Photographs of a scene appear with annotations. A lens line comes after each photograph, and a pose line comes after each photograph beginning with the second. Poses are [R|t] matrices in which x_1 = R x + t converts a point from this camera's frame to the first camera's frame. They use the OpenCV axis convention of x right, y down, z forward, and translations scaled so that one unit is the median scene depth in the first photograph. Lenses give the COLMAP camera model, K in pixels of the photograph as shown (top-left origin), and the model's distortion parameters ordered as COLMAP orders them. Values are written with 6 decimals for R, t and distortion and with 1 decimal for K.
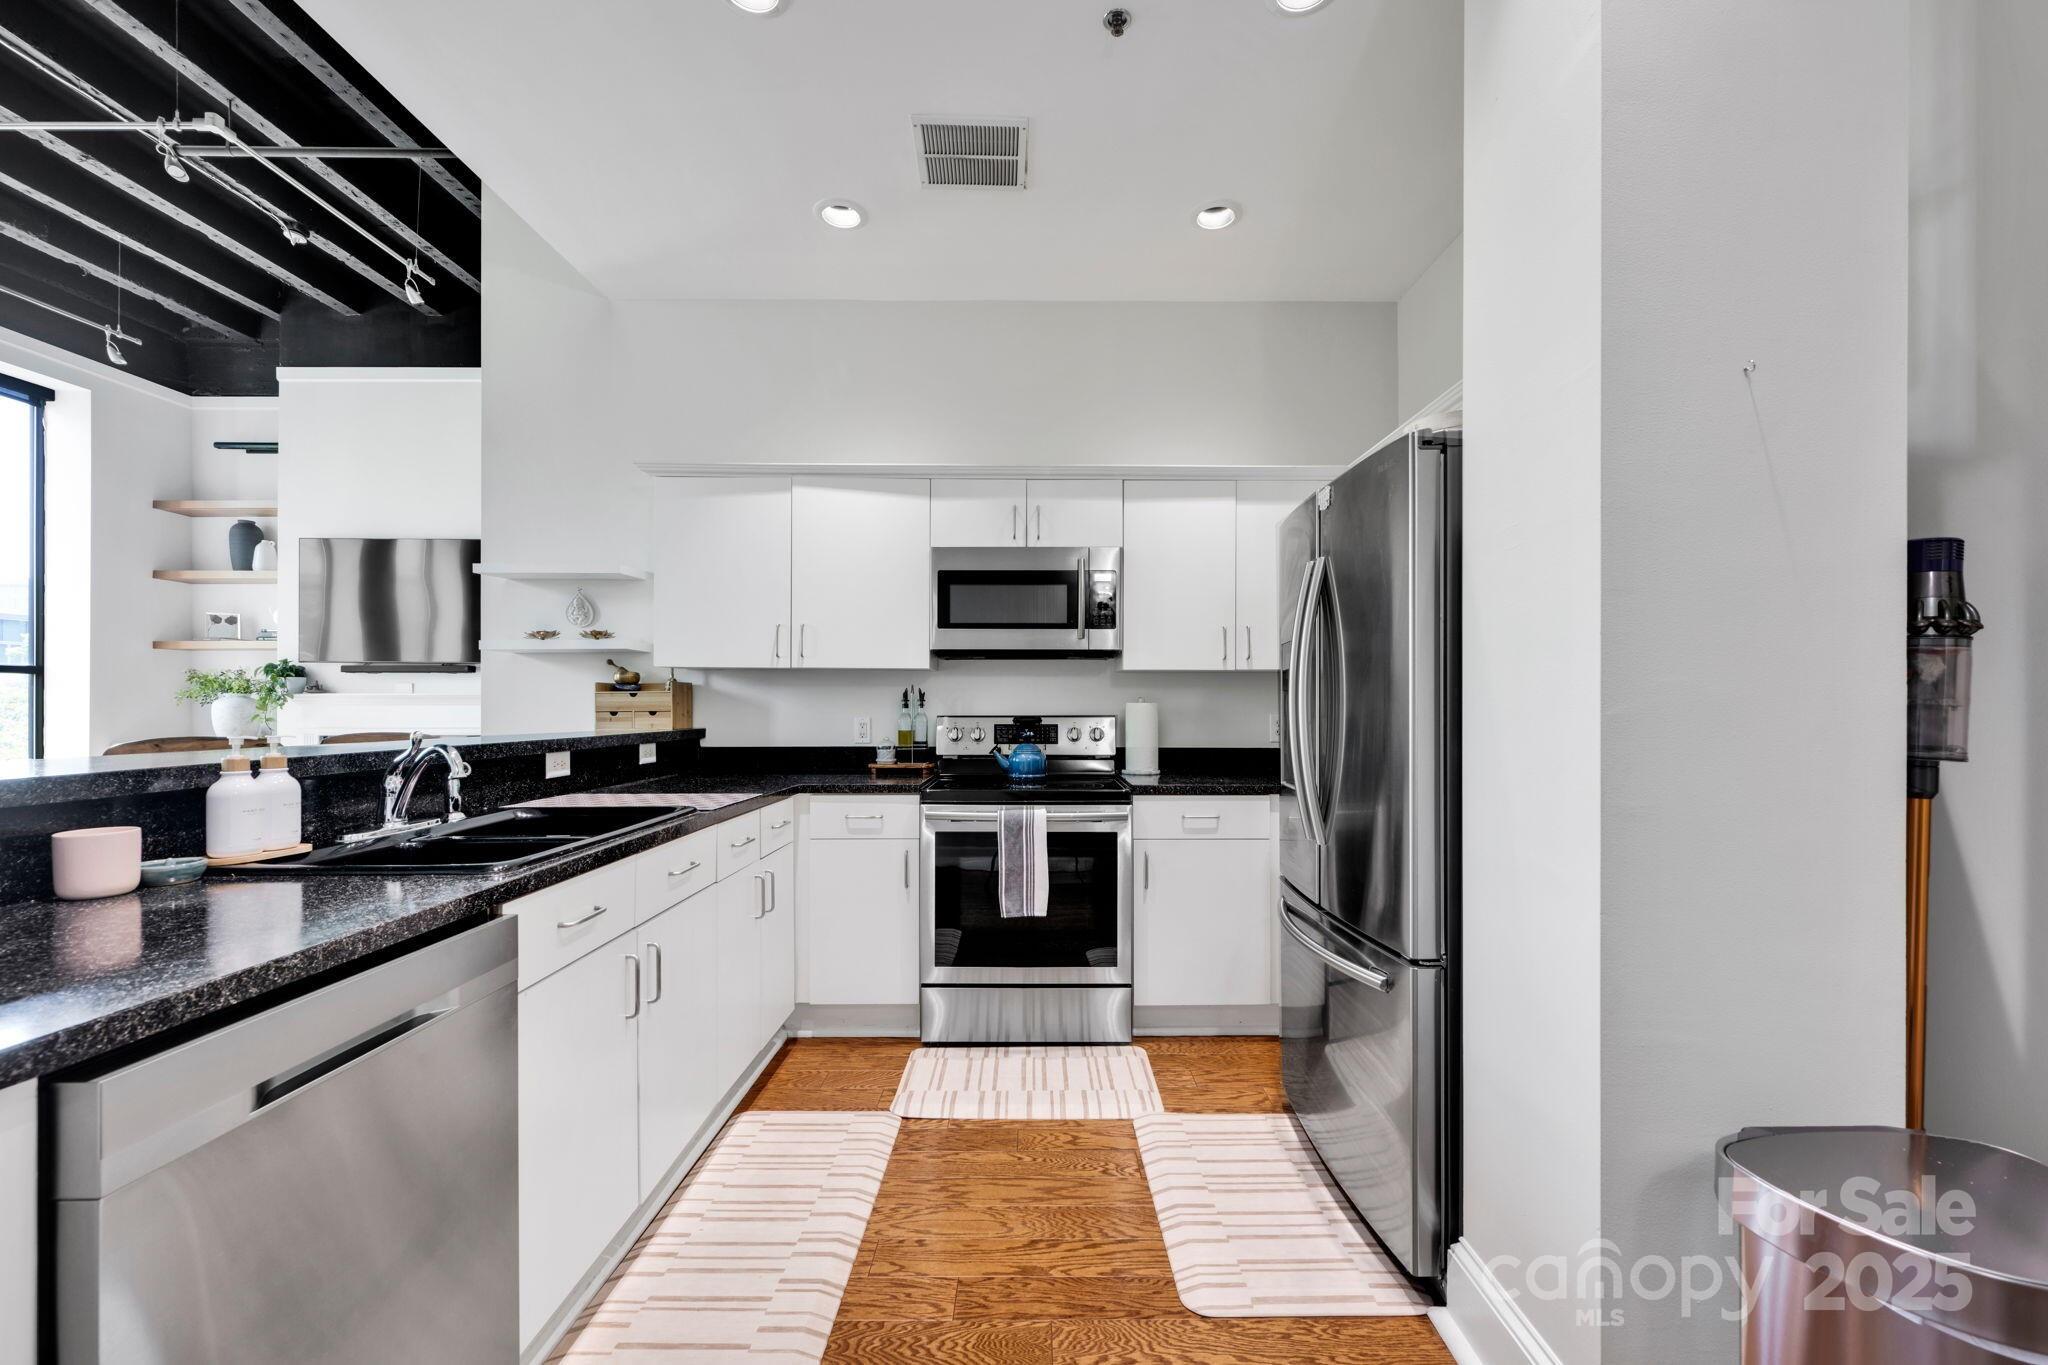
lens RADIAL K [[833.1, 0, 1032.6], [0, 833.1, 704.0], [0, 0, 1]] dist [-0.001064, -0.000312]
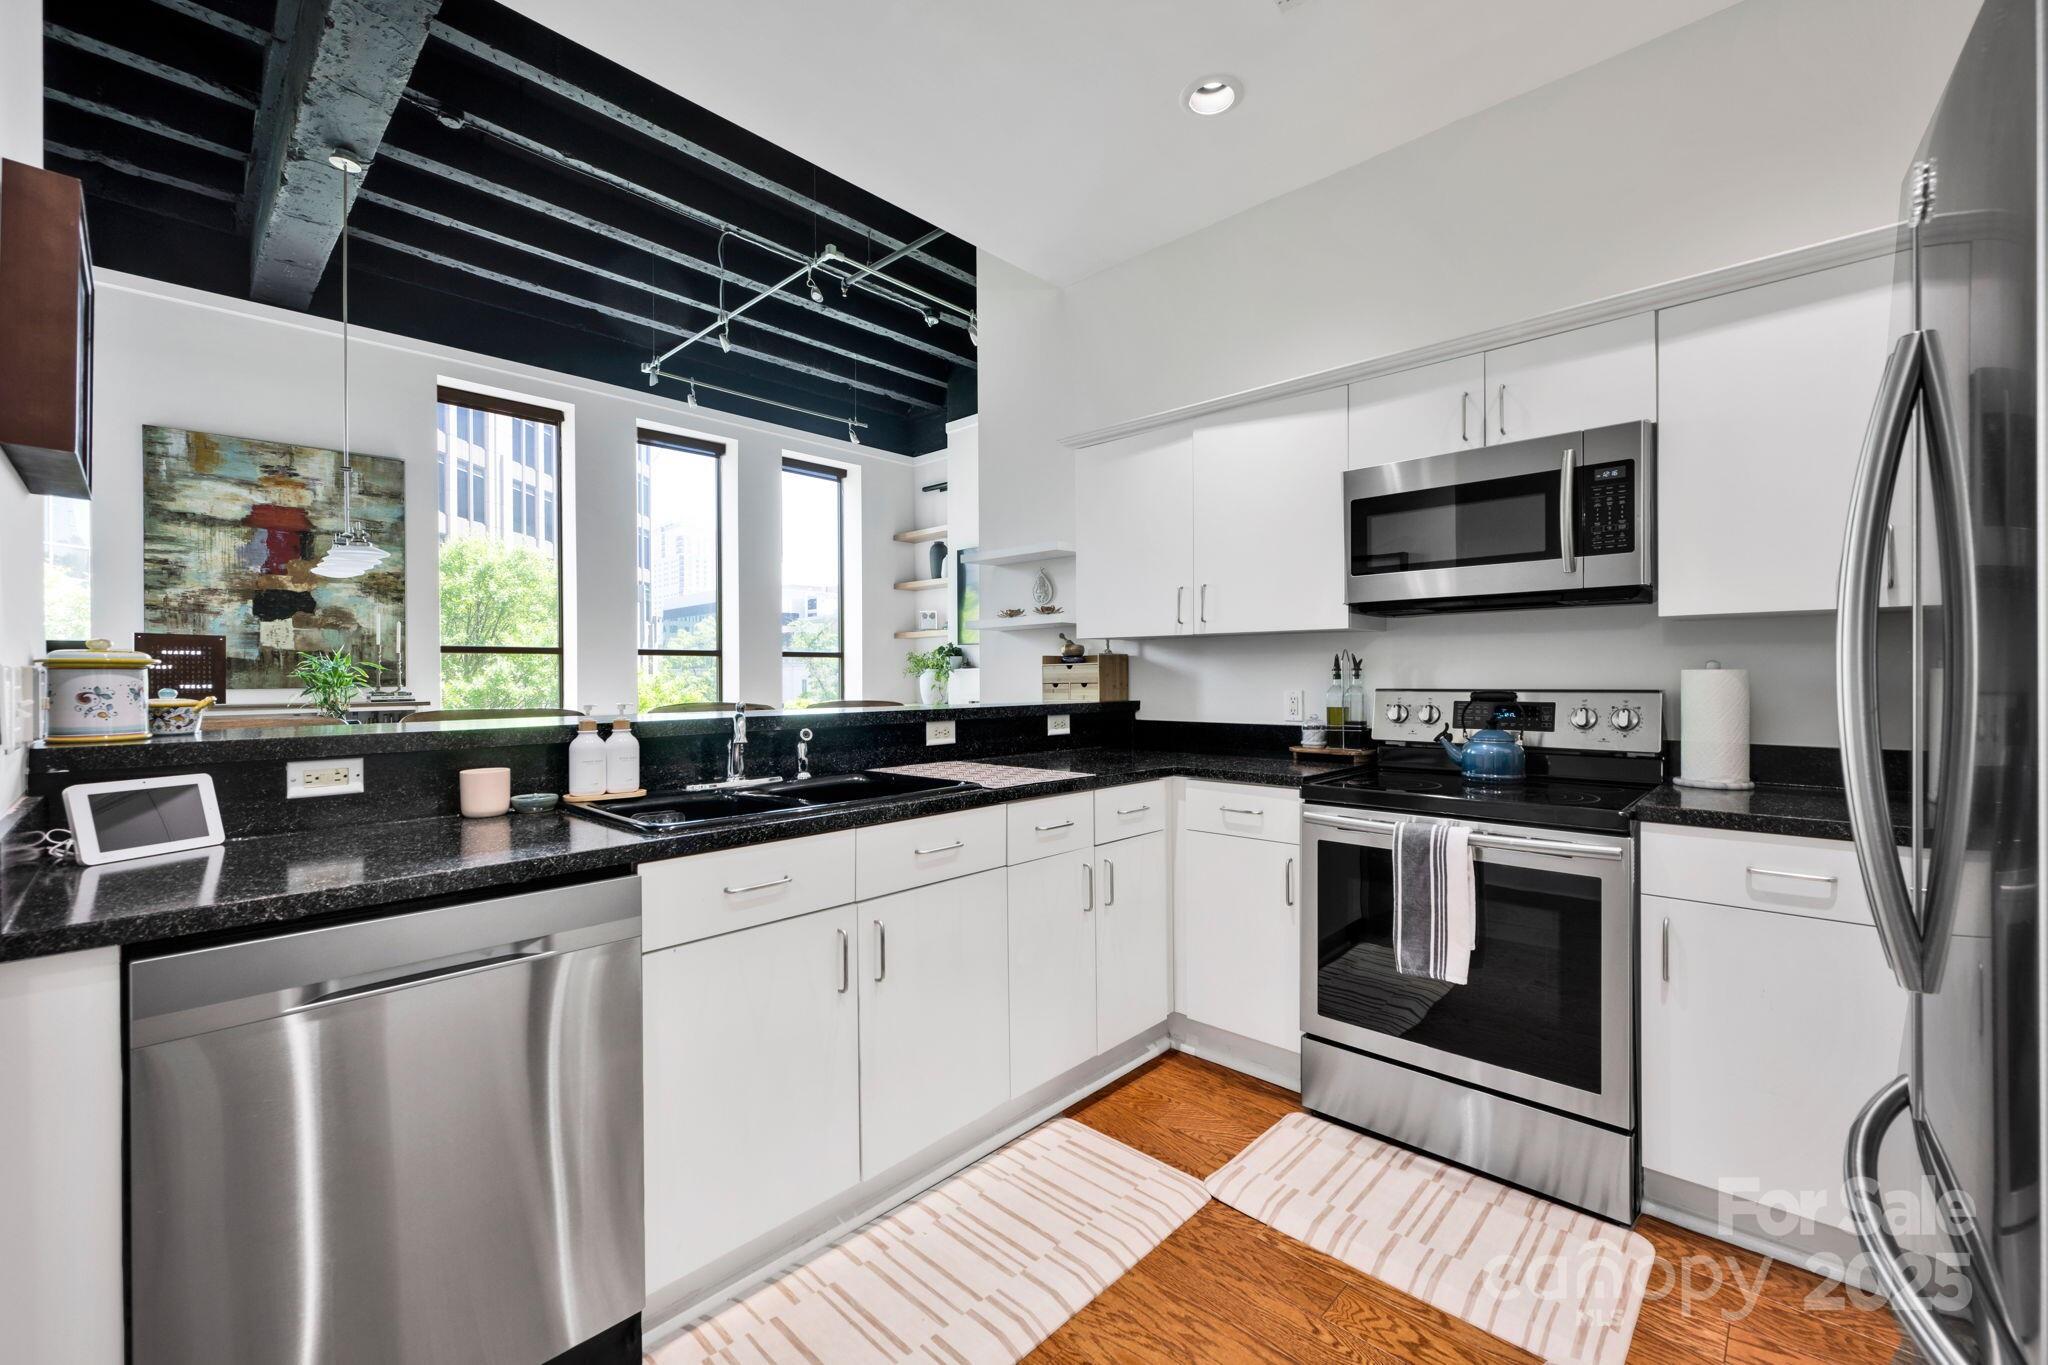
lens RADIAL K [[833.1, 0, 1028.5], [0, 833.1, 680.8], [0, 0, 1]] dist [-0.001064, -0.000312]
pose [[0.728817, -0.001346, -0.684707, 0.197186], [0.007014, 0.999960, 0.005500, 0.000126], [0.684672, -0.008811, 0.728798, 0.233748]]
